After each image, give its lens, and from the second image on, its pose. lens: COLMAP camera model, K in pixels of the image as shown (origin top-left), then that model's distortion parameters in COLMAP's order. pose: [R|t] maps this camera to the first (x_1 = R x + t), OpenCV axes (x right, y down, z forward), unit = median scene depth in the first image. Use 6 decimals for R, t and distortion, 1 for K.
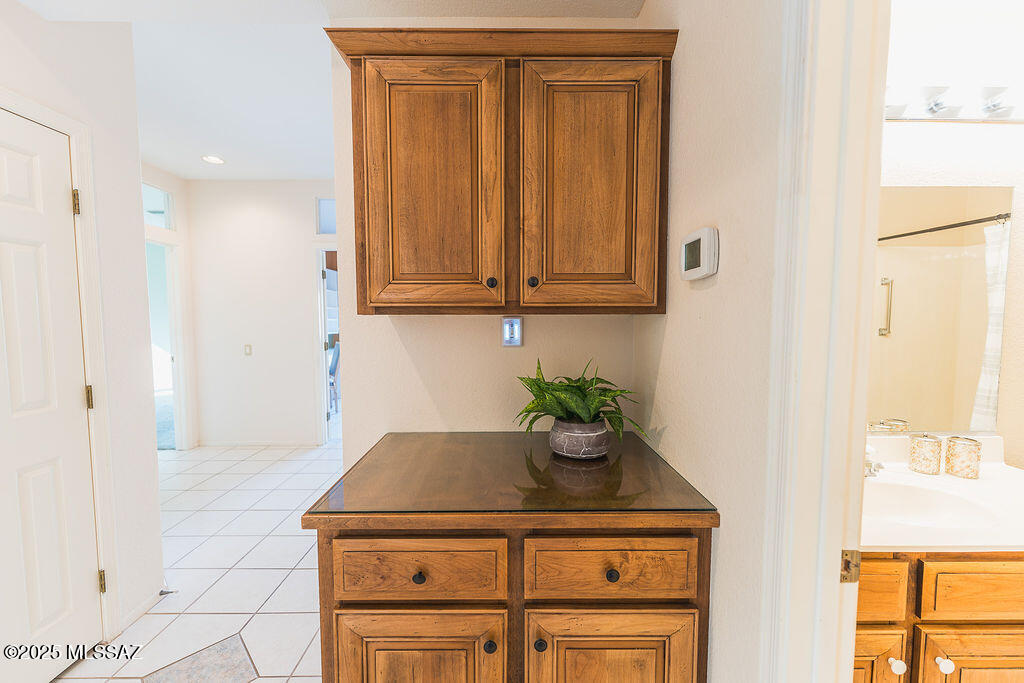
lens RADIAL K [[414.6, 0, 510.8], [0, 414.6, 341.7], [0, 0, 1]] dist [0.006216, -0.001650]
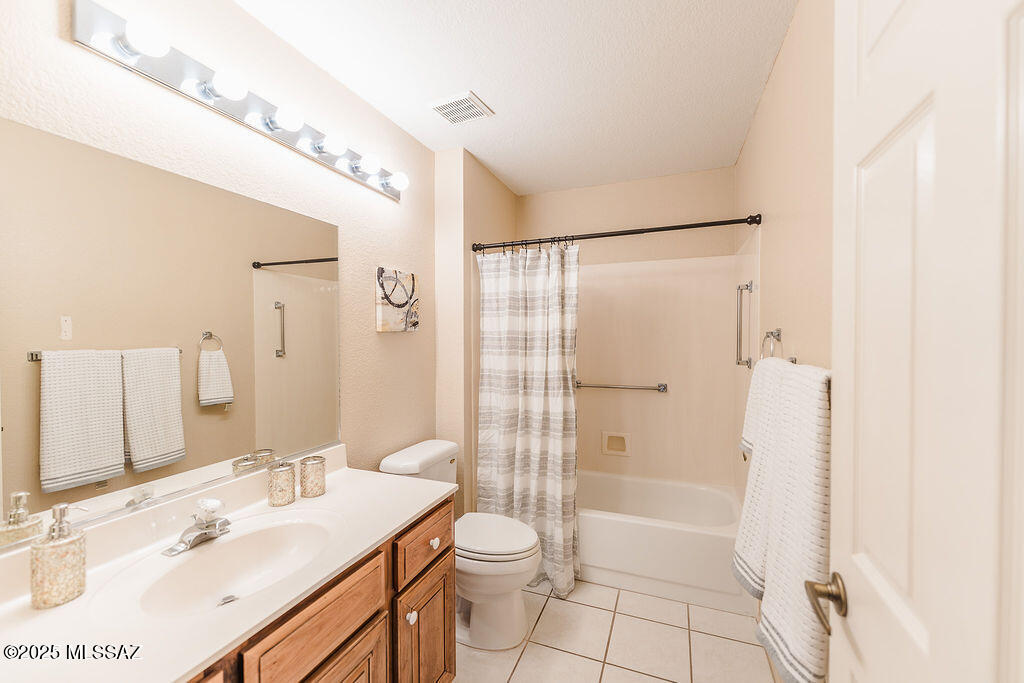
lens RADIAL K [[414.6, 0, 512.7], [0, 414.6, 340.1], [0, 0, 1]] dist [0.006216, -0.001650]
pose [[0.375066, -0.009835, 0.926946, 0.326189], [0.063340, 0.997879, -0.015042, -0.008306], [-0.924832, 0.064355, 0.374893, 0.145447]]
